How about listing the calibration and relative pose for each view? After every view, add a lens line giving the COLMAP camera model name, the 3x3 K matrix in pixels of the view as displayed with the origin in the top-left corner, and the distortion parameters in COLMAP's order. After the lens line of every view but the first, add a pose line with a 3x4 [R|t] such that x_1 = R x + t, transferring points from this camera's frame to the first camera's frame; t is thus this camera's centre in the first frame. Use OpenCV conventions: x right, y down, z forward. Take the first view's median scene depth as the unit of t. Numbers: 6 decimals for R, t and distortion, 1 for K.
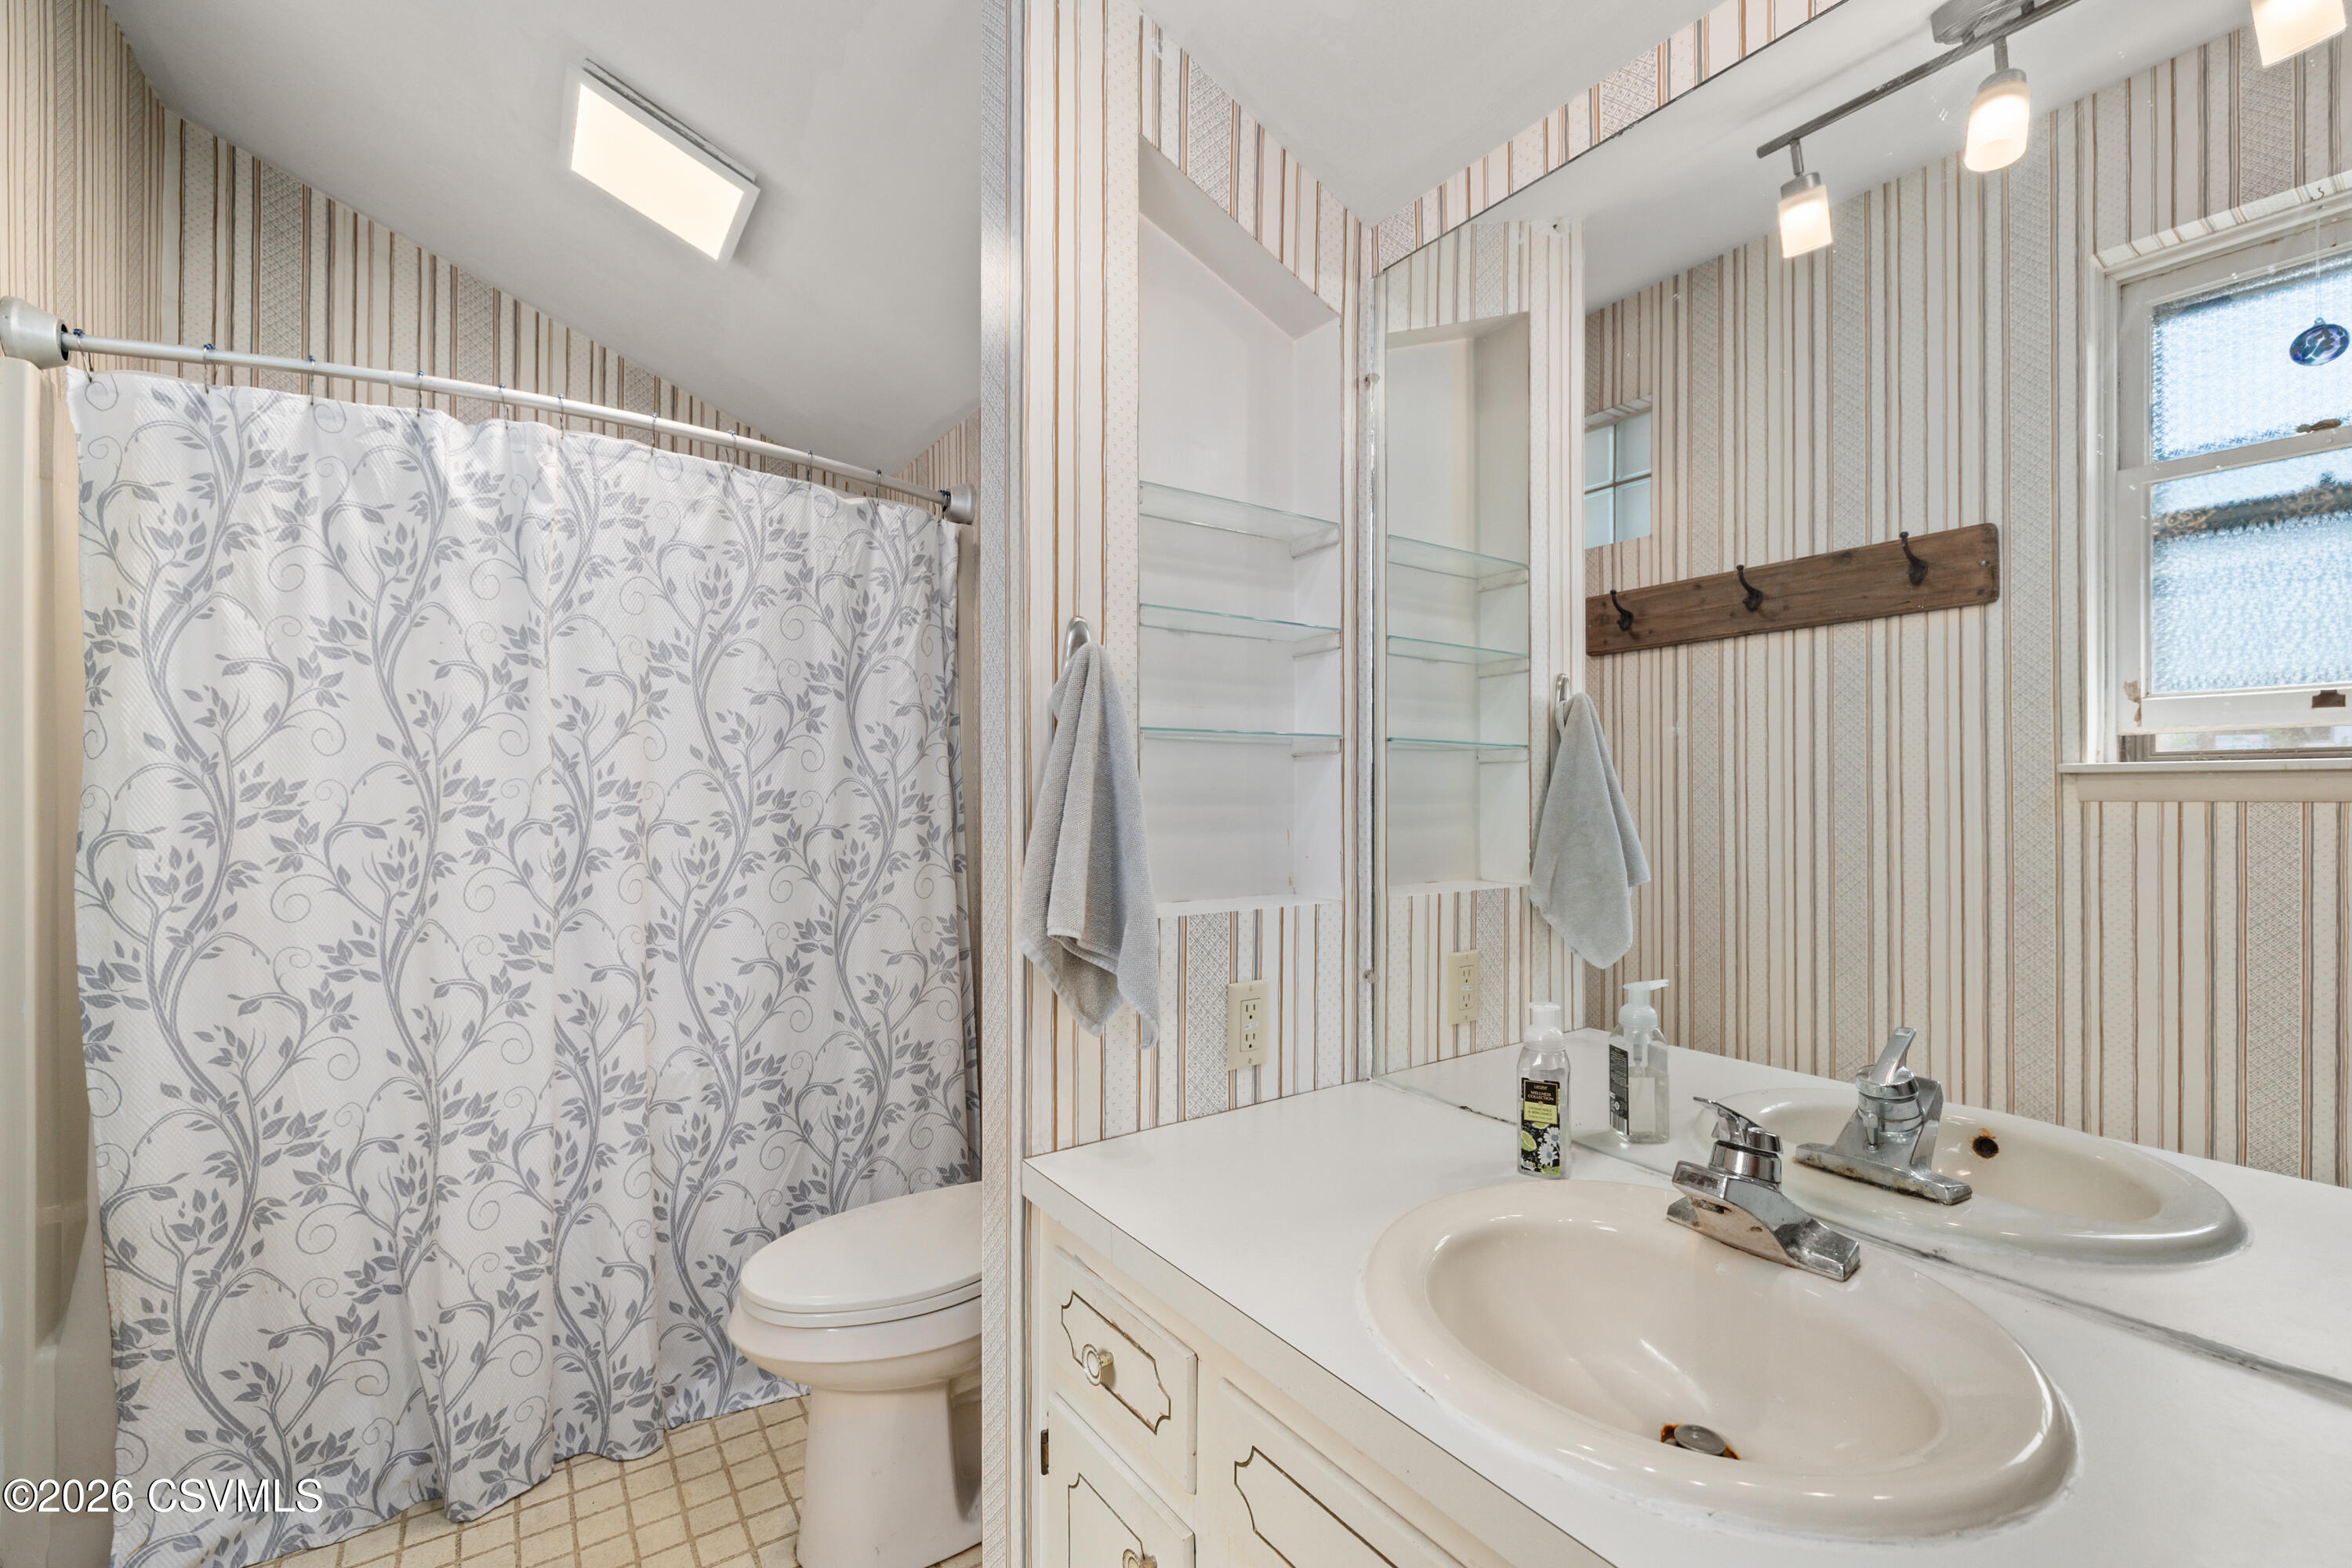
lens RADIAL K [[987.3, 0, 1175.7], [0, 987.3, 788.2], [0, 0, 1]] dist [-0.000221, -0.000375]
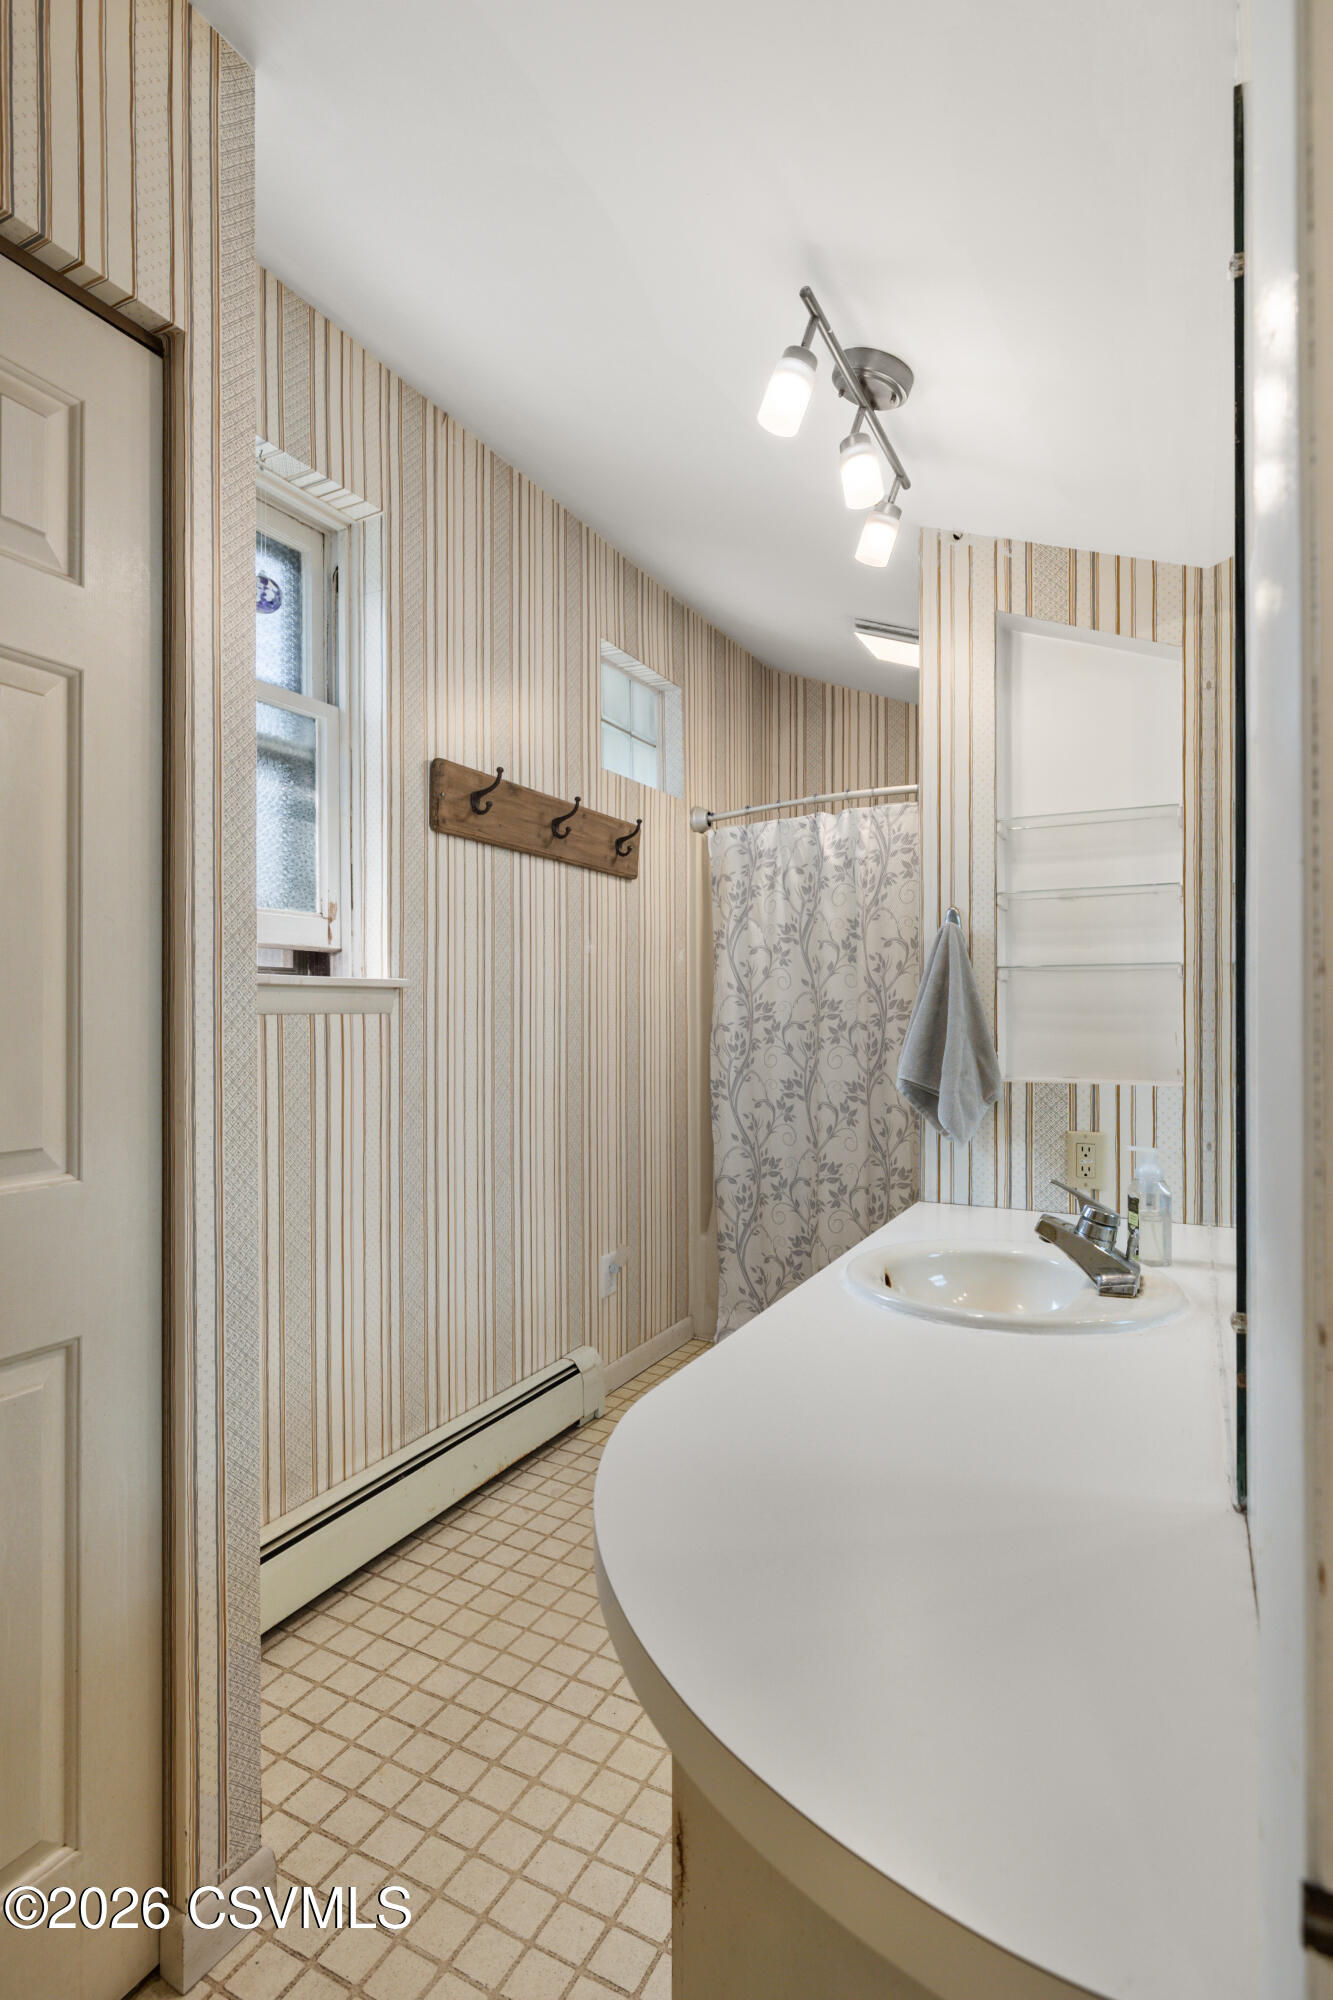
lens RADIAL K [[1022.2, 0, 660.5], [0, 1022.2, 1007.3], [0, 0, 1]] dist [-0.003786, 0.000131]
pose [[0.461238, -0.002793, -0.887272, 0.948143], [0.006153, 0.999981, 0.000051, 0.002808], [0.887255, -0.005483, 0.461247, -0.233503]]
